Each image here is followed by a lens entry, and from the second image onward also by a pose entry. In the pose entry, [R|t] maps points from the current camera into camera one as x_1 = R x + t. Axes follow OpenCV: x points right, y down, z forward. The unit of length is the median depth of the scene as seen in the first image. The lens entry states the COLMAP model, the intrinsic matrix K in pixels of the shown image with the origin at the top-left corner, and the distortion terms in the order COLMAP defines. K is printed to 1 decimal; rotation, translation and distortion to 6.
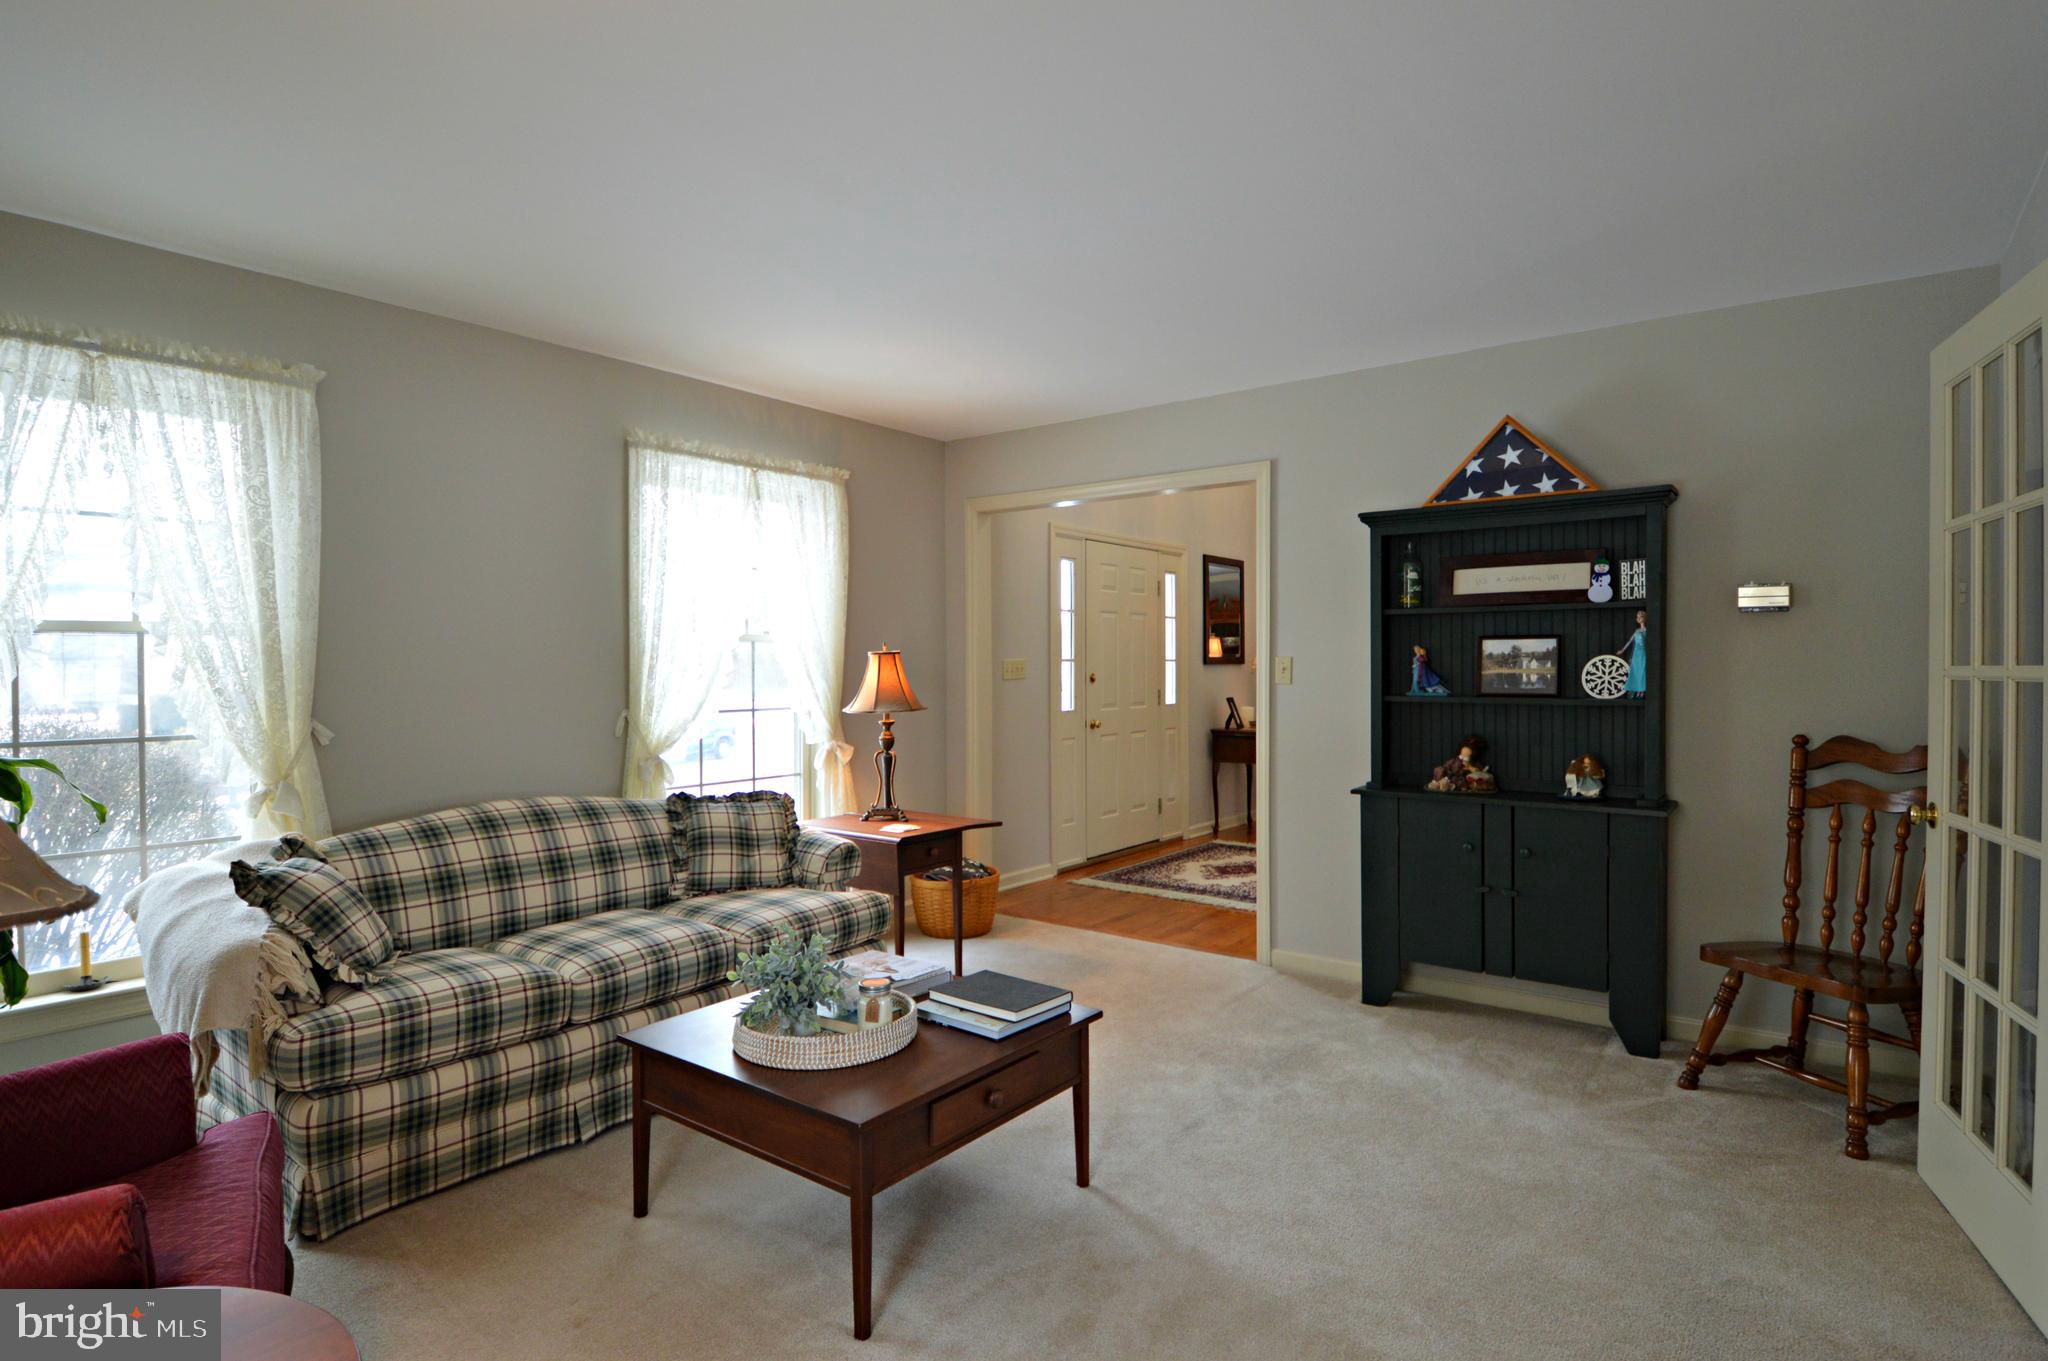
lens RADIAL K [[1039.4, 0, 1012.3], [0, 1039.4, 673.3], [0, 0, 1]] dist [-0.001255, -0.011267]
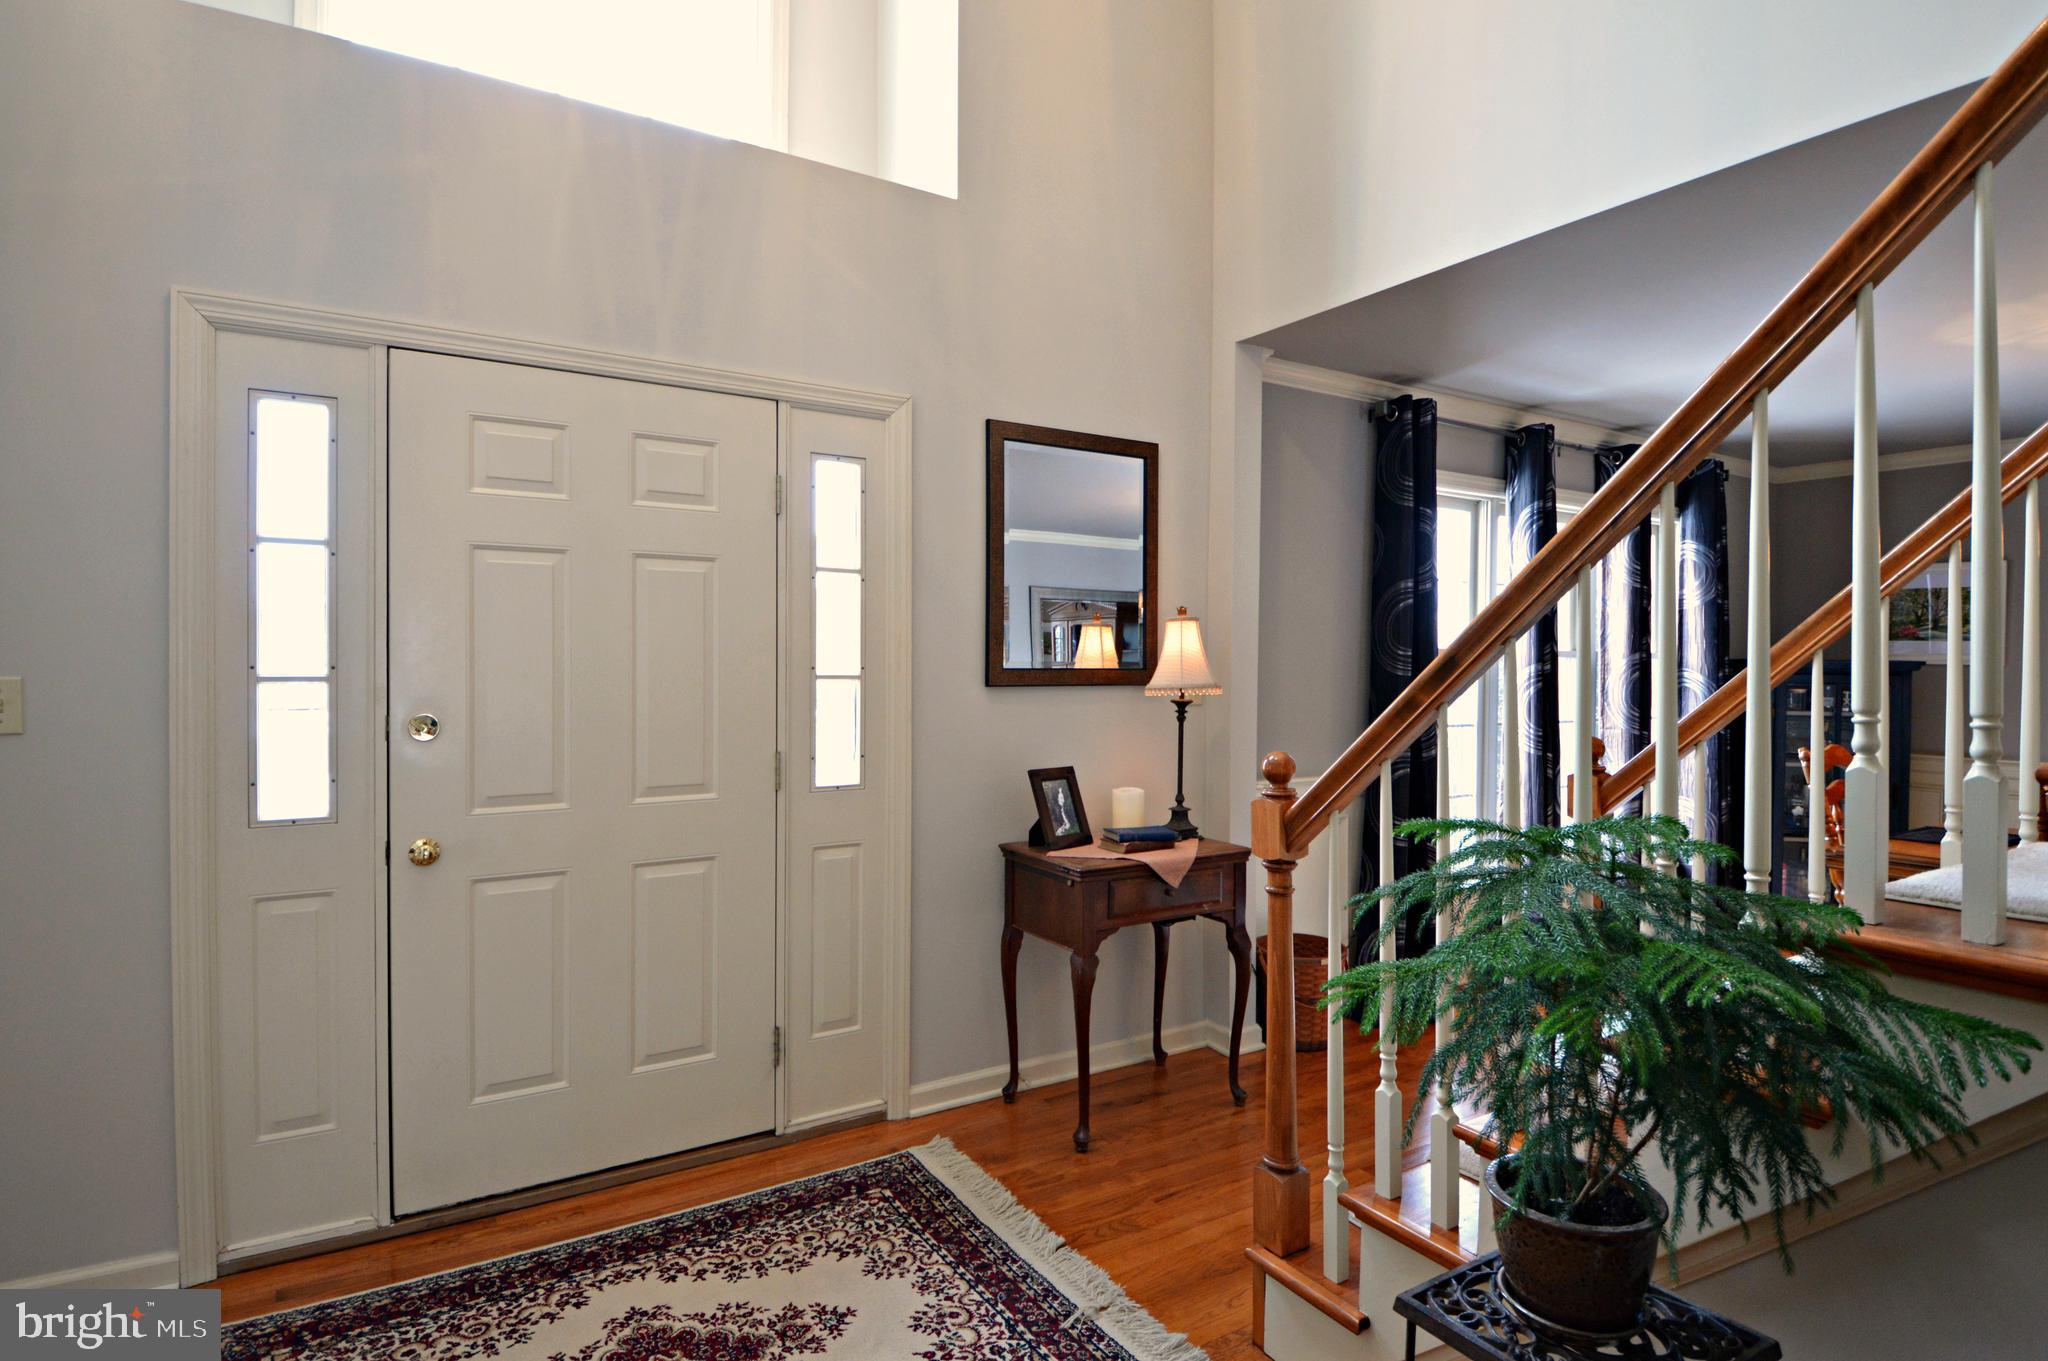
lens RADIAL K [[1039.4, 0, 1027.7], [0, 1039.4, 686.9], [0, 0, 1]] dist [-0.001255, -0.011267]
pose [[0.934389, 0.001916, -0.356249, 0.365843], [-0.001520, 0.999998, 0.001392, -0.009335], [0.356251, -0.000759, 0.934390, 0.656300]]
